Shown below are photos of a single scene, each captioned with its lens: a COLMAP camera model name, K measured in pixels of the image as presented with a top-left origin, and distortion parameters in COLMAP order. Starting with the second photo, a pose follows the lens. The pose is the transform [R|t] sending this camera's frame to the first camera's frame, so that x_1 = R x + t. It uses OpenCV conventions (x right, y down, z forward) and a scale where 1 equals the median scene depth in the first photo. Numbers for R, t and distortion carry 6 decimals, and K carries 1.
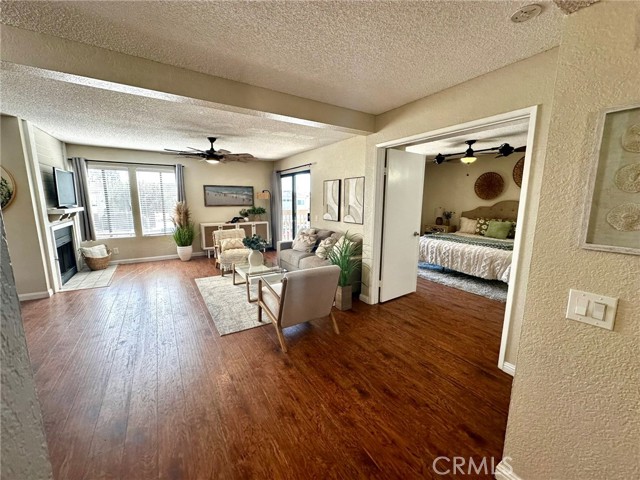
lens RADIAL K [[257.9, 0, 318.3], [0, 257.9, 239.4], [0, 0, 1]] dist [0.000971, 0.000031]
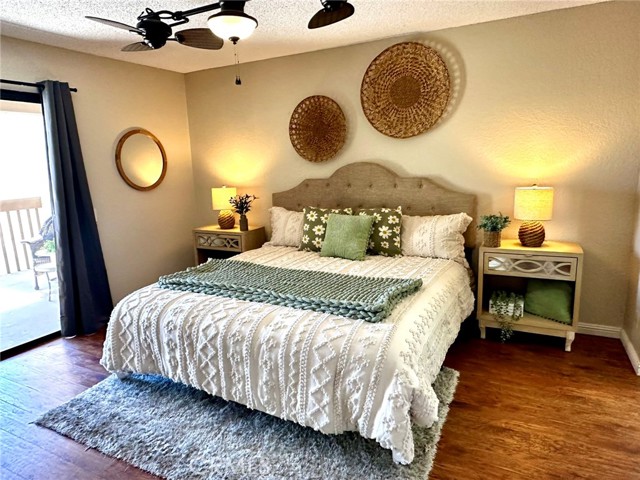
lens RADIAL K [[415.3, 0, 320.3], [0, 415.3, 241.5], [0, 0, 1]] dist [0.003146, 0.000475]
pose [[0.858814, -0.129992, 0.495521, 0.332027], [0.118731, 0.991440, 0.054310, -0.067642], [-0.498339, 0.012192, 0.866897, 0.449316]]
